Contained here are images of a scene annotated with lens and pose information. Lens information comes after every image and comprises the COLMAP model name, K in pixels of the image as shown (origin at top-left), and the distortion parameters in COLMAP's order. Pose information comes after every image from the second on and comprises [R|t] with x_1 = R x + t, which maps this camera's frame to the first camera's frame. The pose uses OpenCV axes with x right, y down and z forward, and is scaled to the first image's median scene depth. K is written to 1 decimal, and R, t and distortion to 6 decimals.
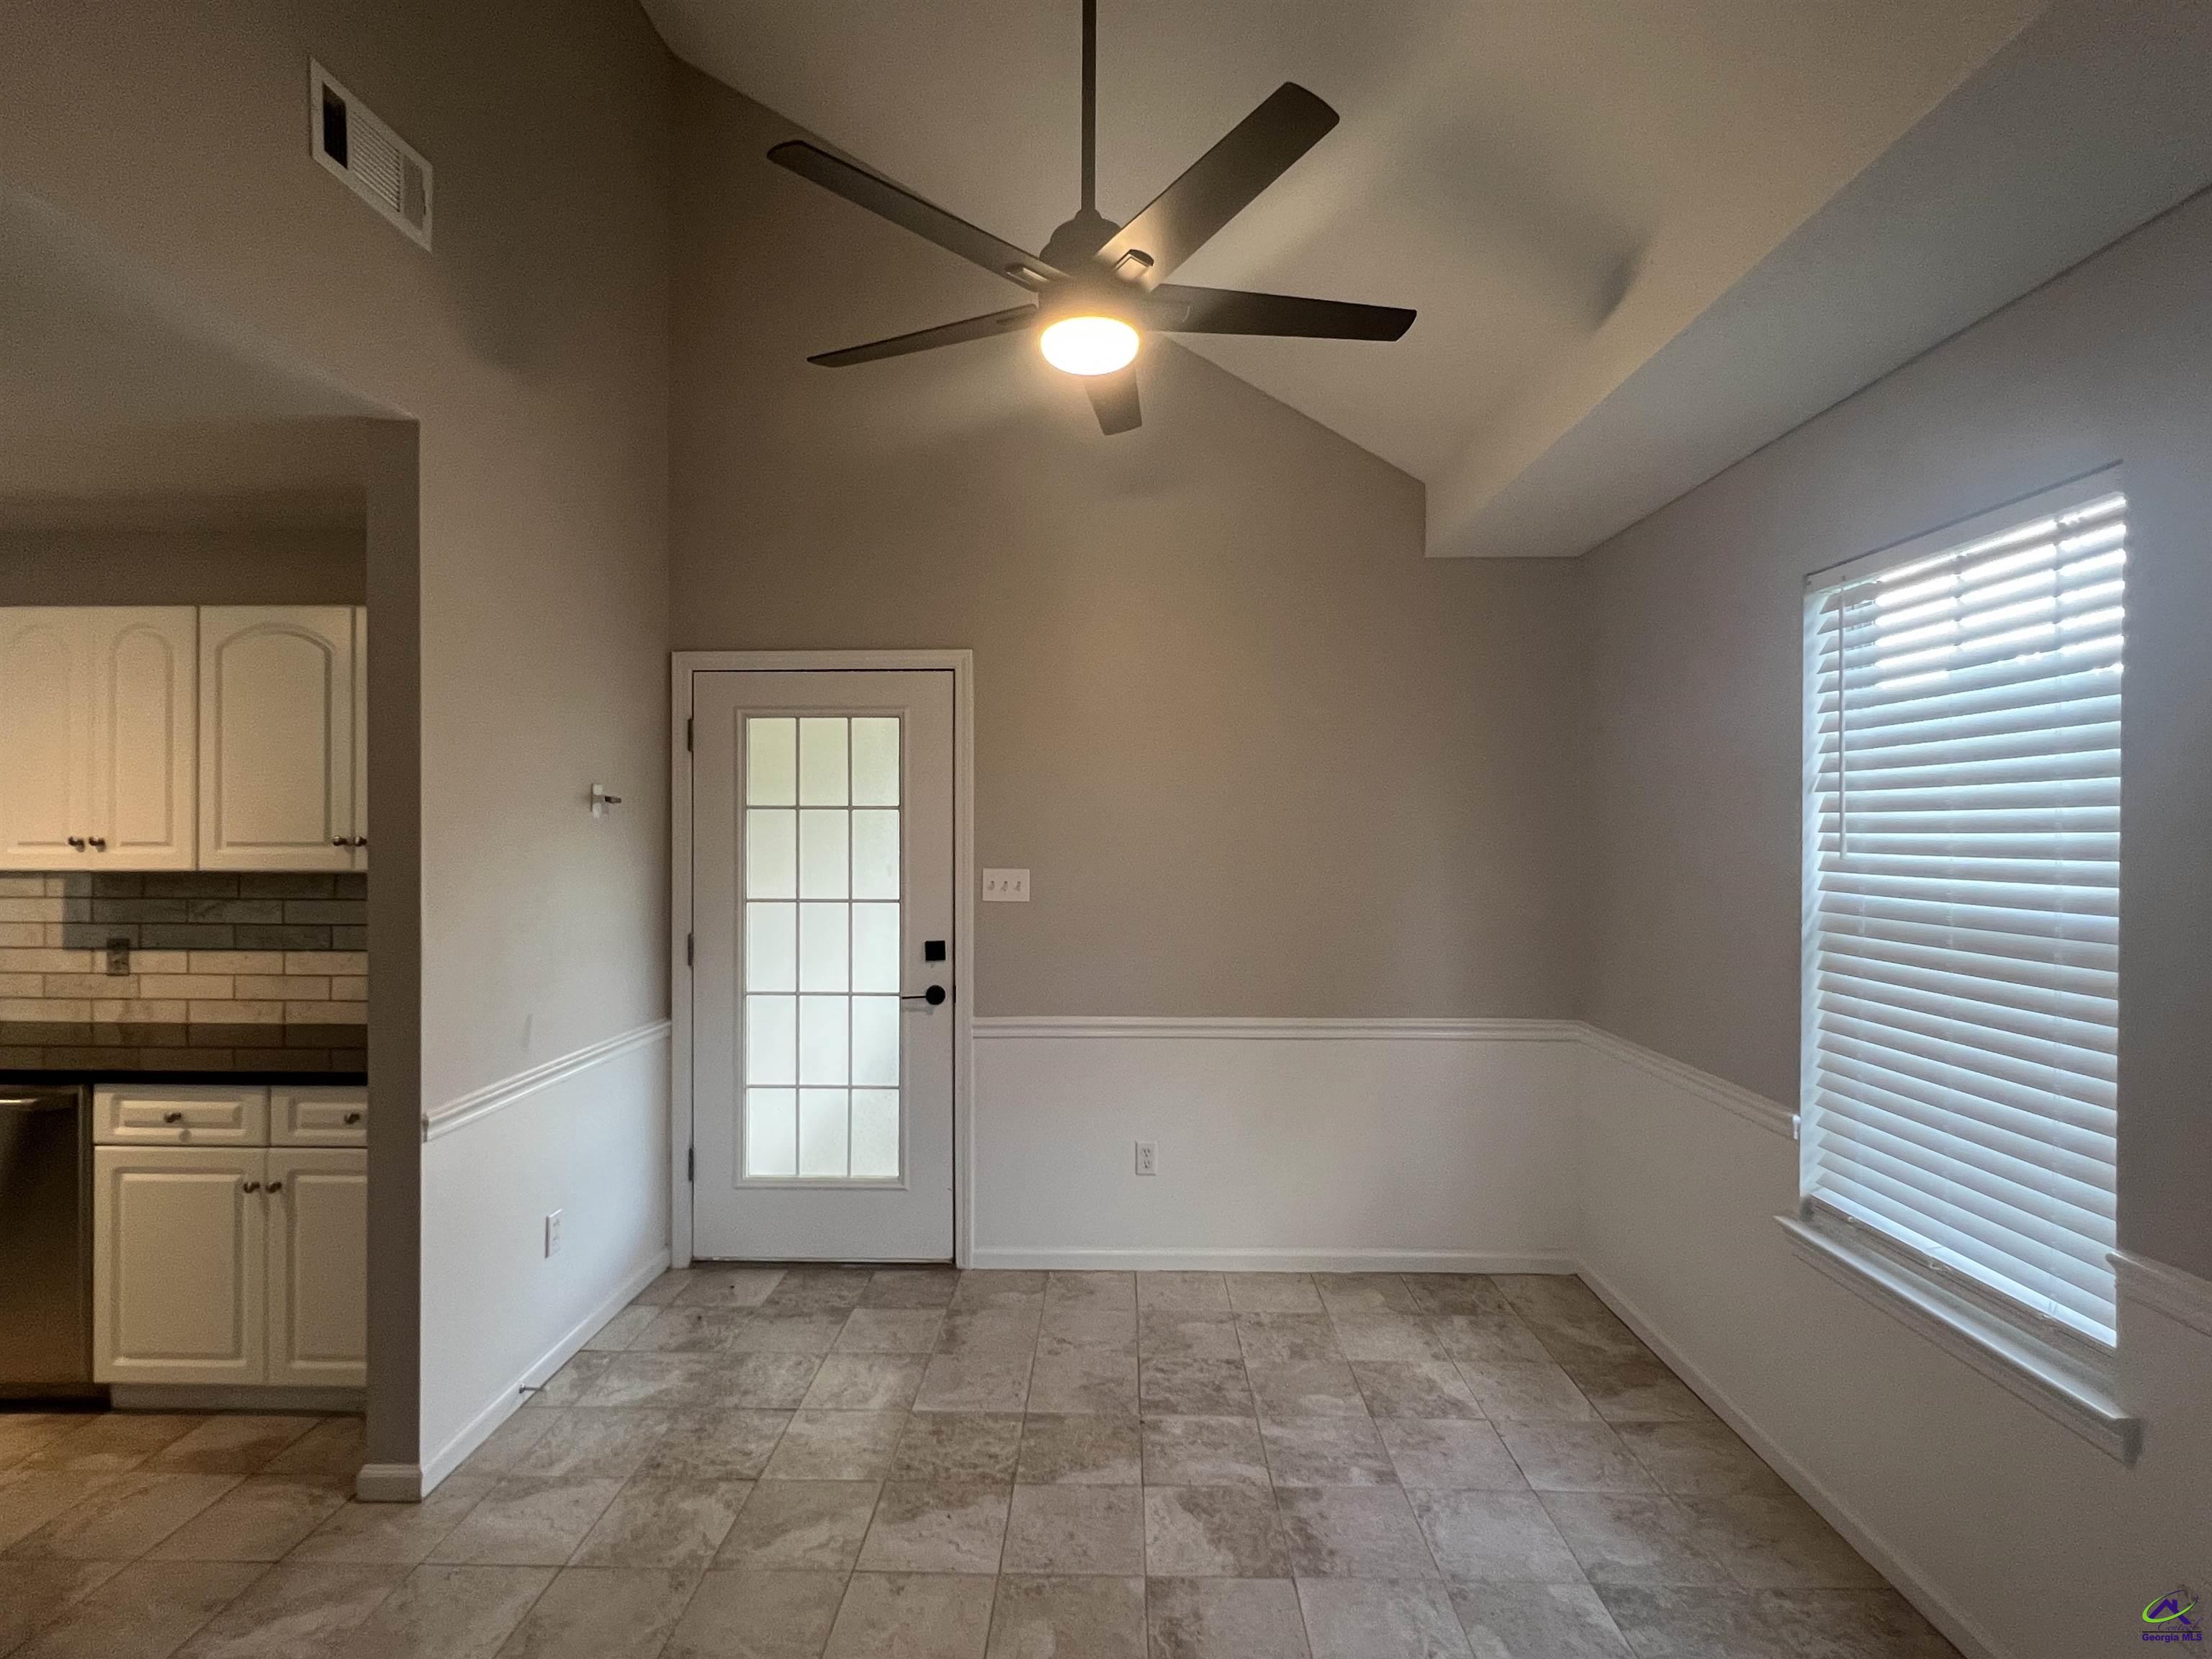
lens RADIAL K [[1059.4, 0, 1091.5], [0, 1059.4, 820.4], [0, 0, 1]] dist [-0.002920, -0.000653]
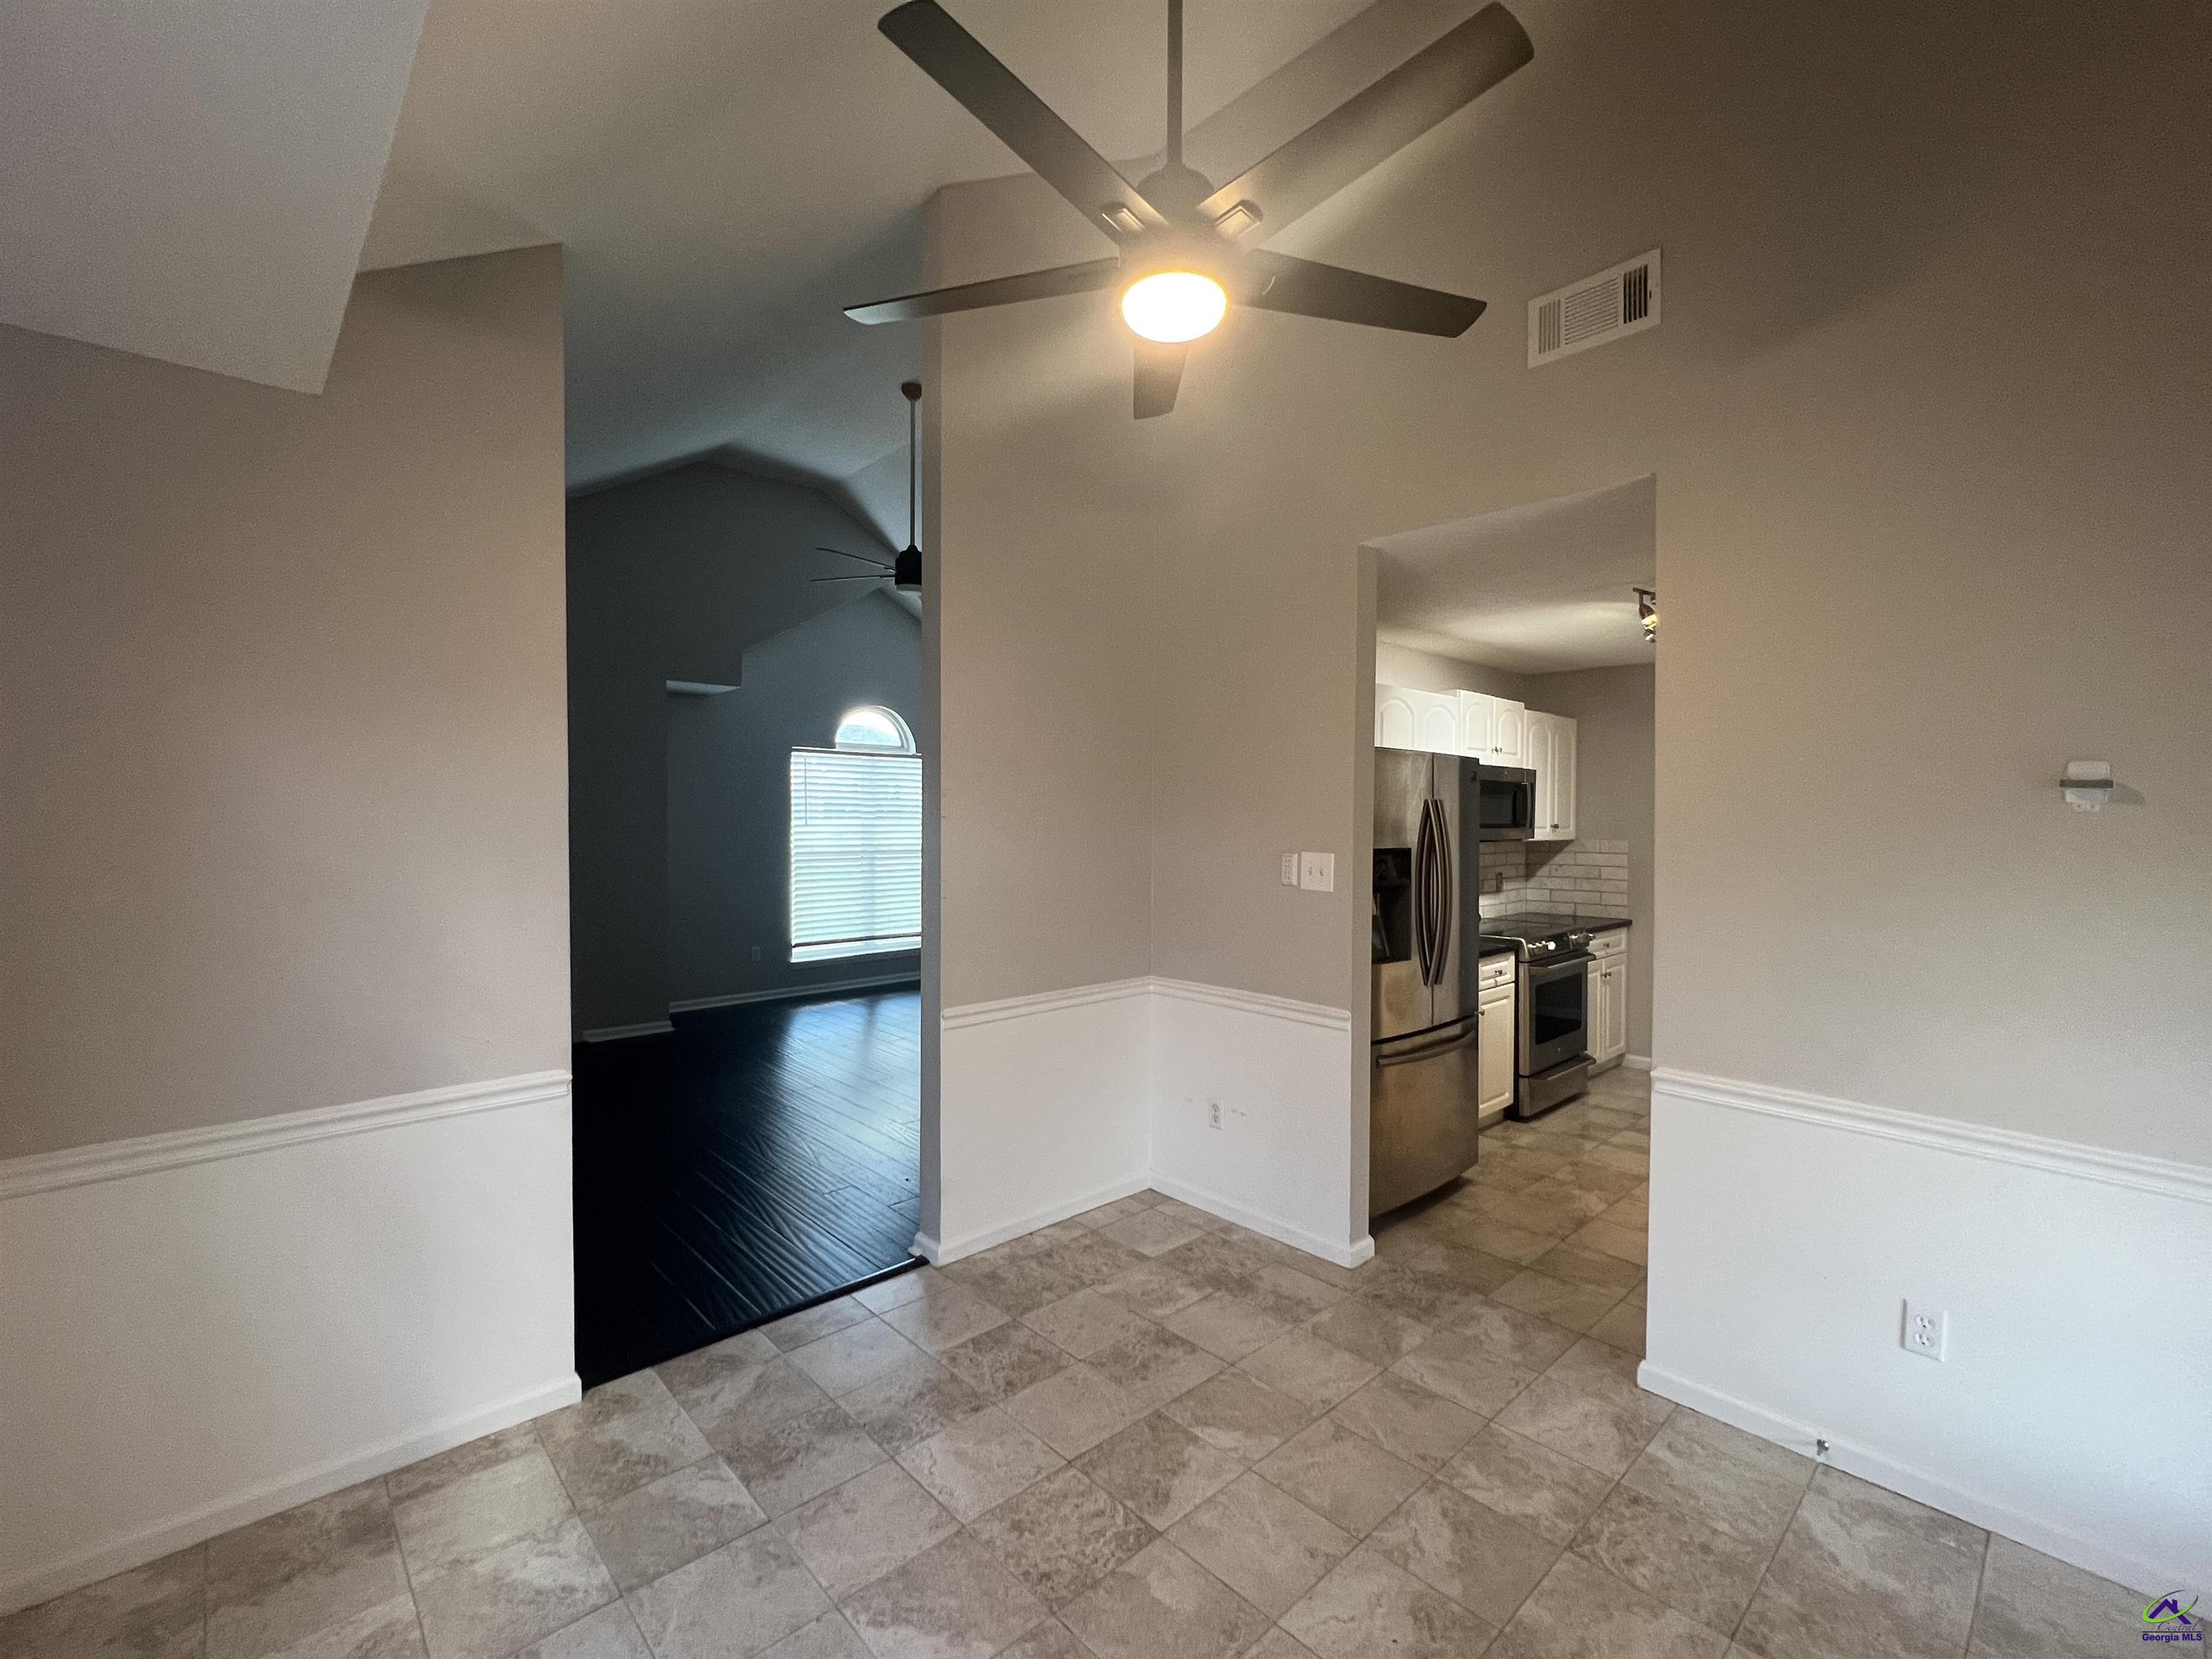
lens RADIAL K [[965.9, 0, 1109.2], [0, 965.9, 820.6], [0, 0, 1]] dist [0.000518, 0.000779]
pose [[-0.712202, 0.000955, -0.701974, 0.542505], [0.000032, 0.999999, 0.001328, 0.004484], [0.701975, 0.000923, -0.712201, 1.329487]]
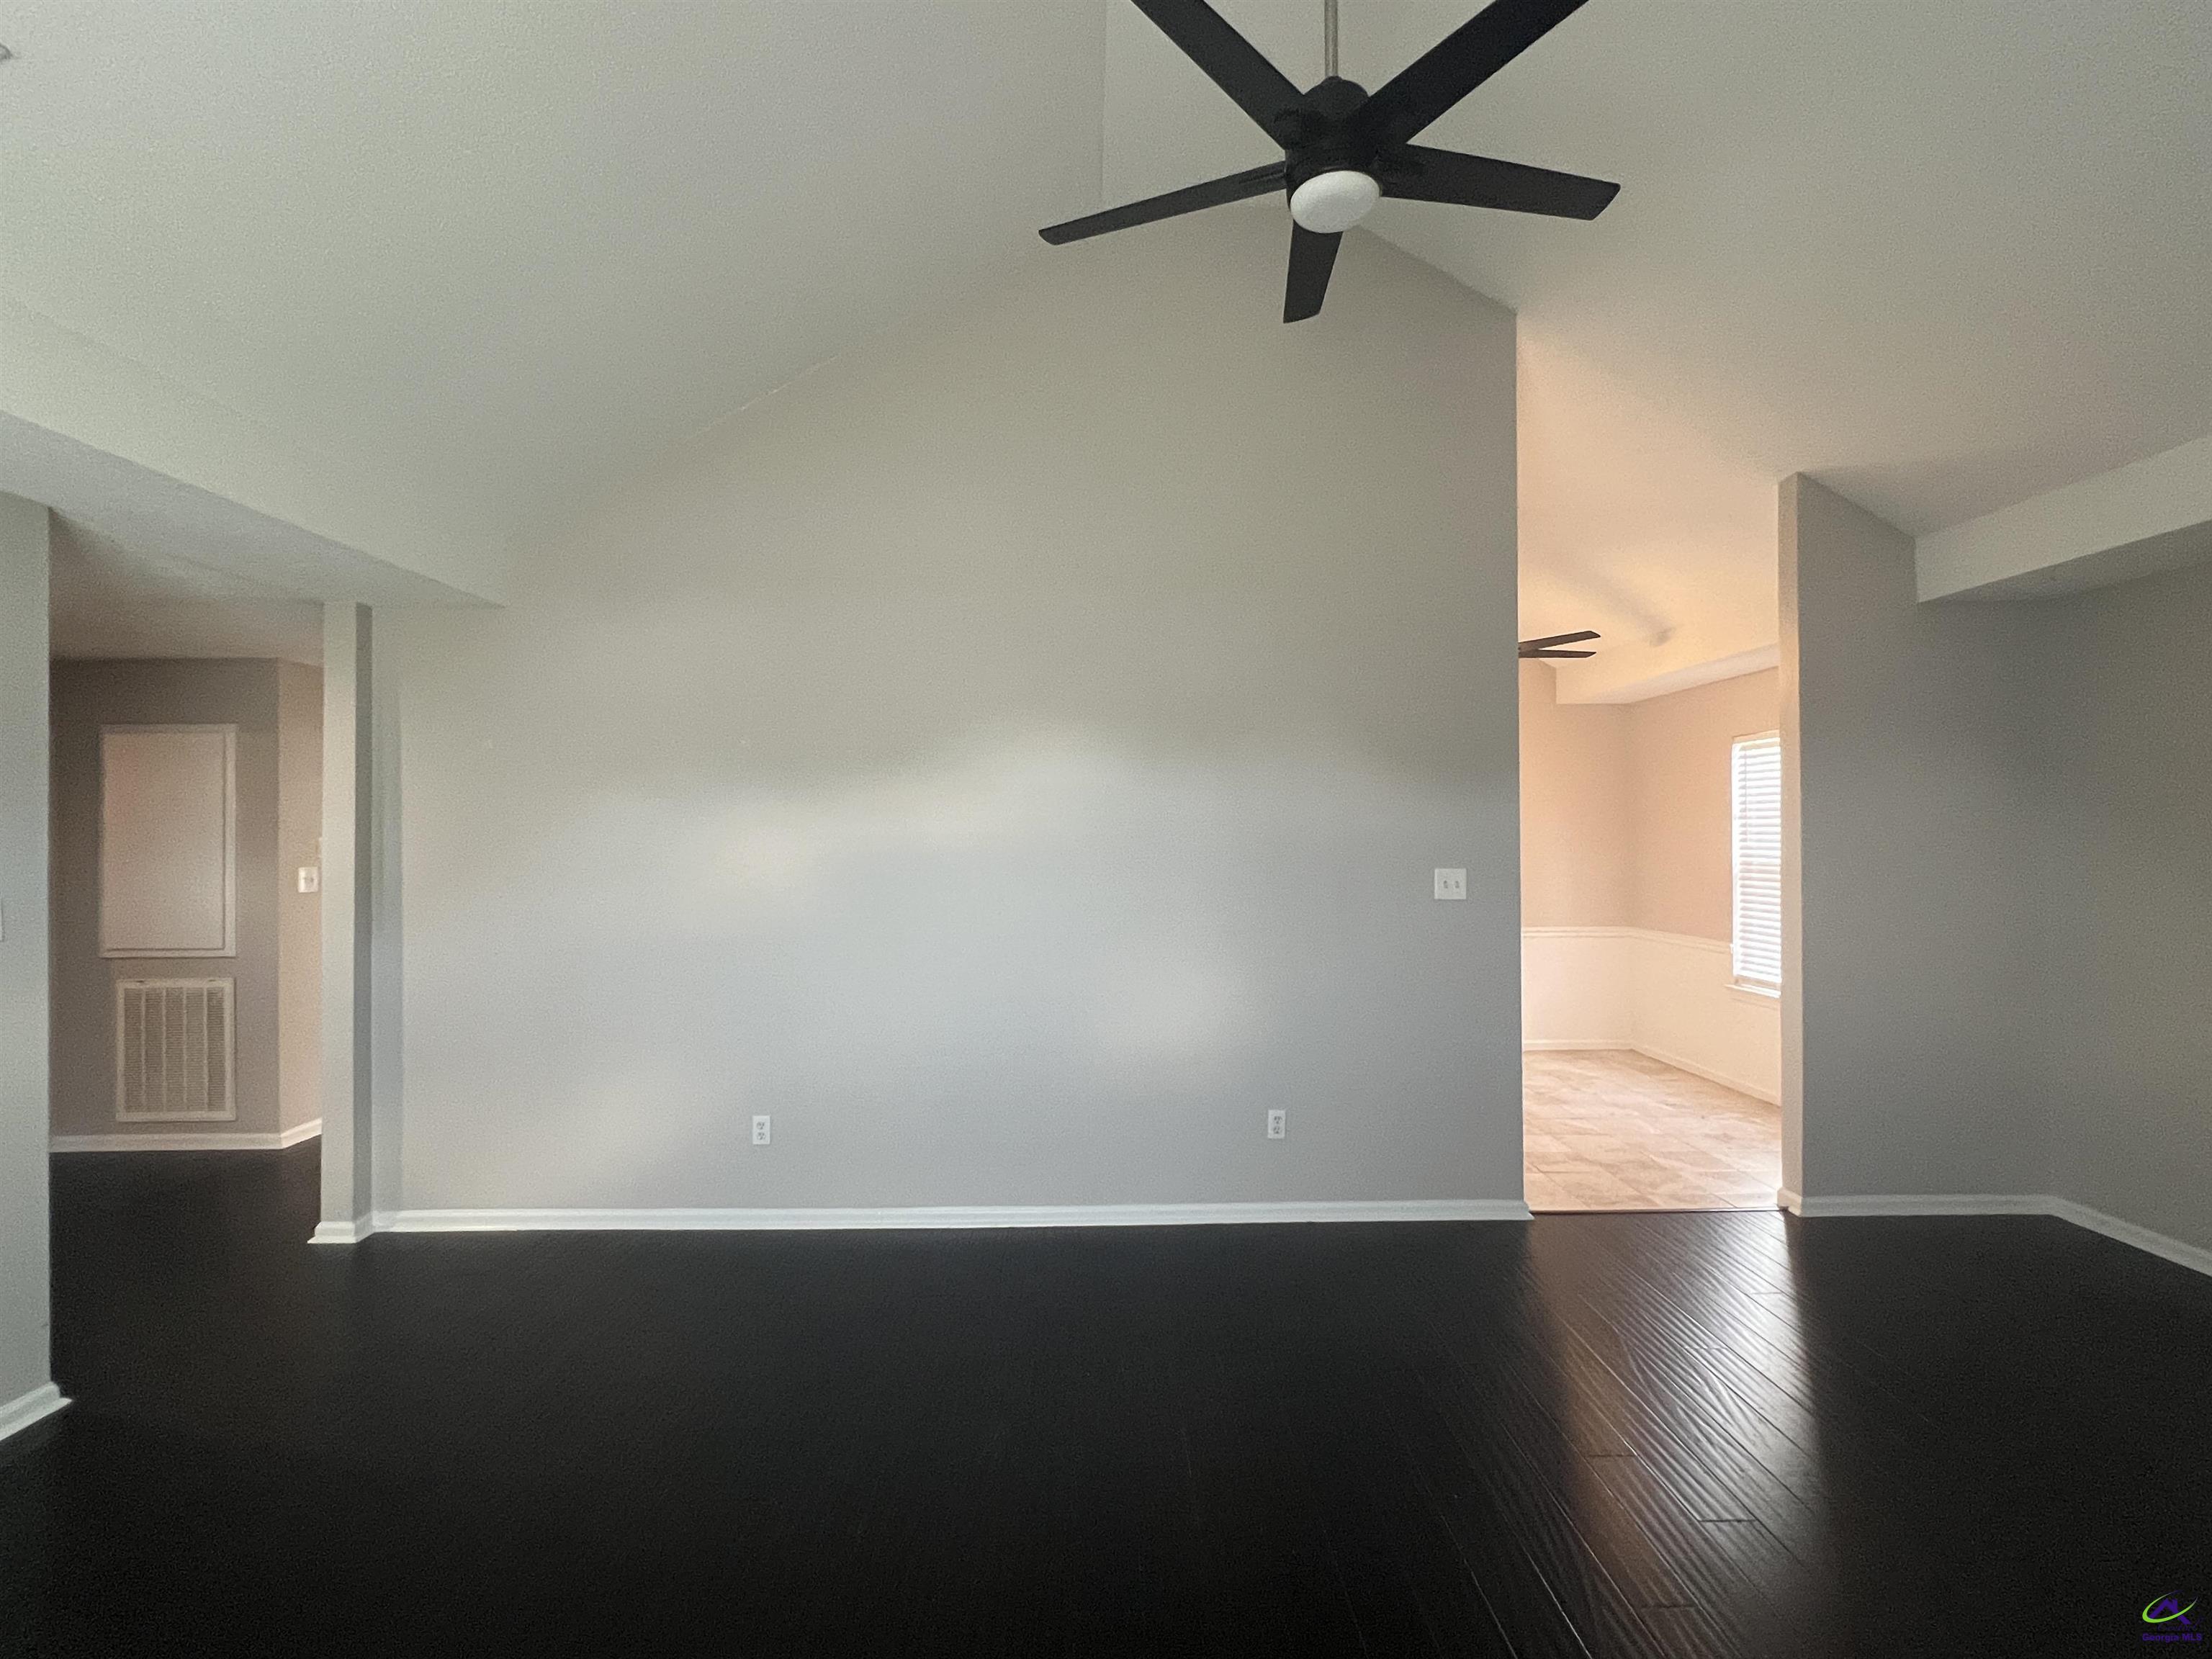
lens RADIAL K [[1059.4, 0, 1091.5], [0, 1059.4, 820.4], [0, 0, 1]] dist [-0.002920, -0.000653]
pose [[0.999430, -0.005889, 0.033243, -0.995509], [0.006180, 0.999943, -0.008661, -0.011938], [-0.033190, 0.008861, 0.999410, -1.556887]]
